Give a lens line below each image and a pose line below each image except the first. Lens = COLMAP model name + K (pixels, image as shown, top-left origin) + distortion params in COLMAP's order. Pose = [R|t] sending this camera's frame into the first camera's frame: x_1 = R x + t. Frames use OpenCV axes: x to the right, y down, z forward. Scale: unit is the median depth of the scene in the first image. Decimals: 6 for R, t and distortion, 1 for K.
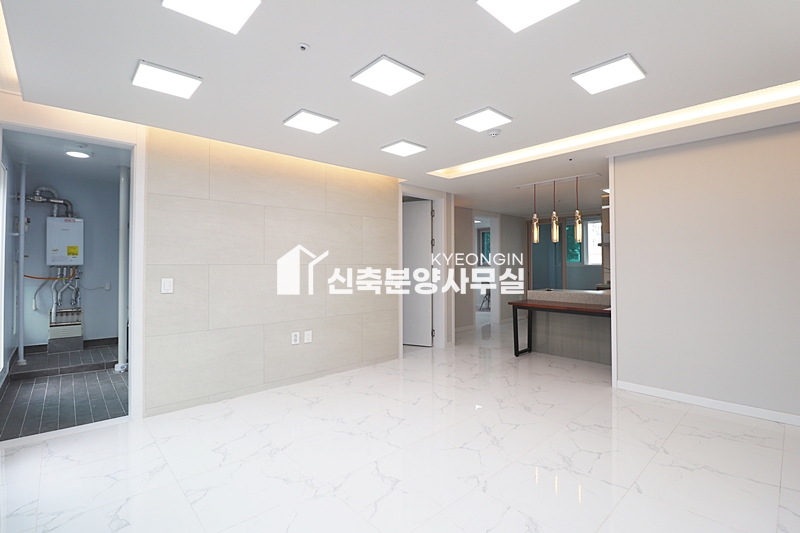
lens RADIAL K [[370.8, 0, 408.9], [0, 370.8, 260.8], [0, 0, 1]] dist [-0.013383, -0.008420]
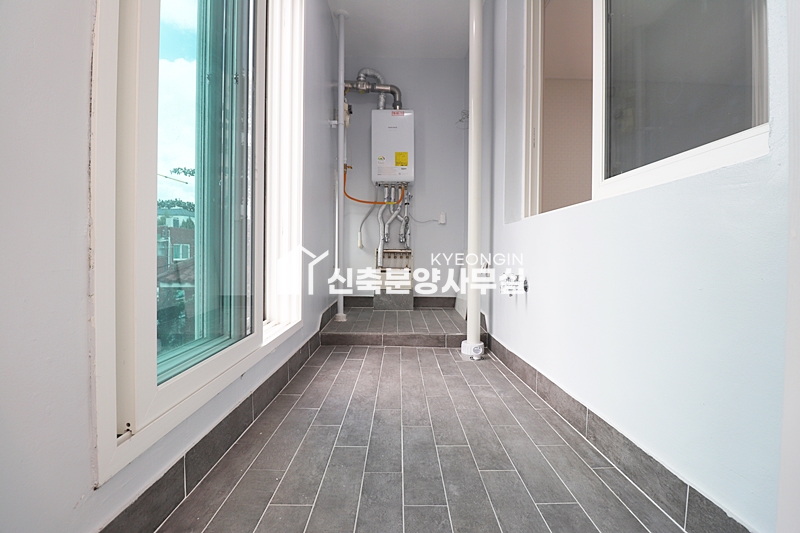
lens RADIAL K [[370.8, 0, 408.9], [0, 370.8, 260.8], [0, 0, 1]] dist [-0.013383, -0.008420]
pose [[0.747789, 0.019480, -0.663651, -0.465579], [0.001413, 0.999521, 0.030931, 0.137578], [0.663935, -0.024067, 0.747403, 0.504693]]
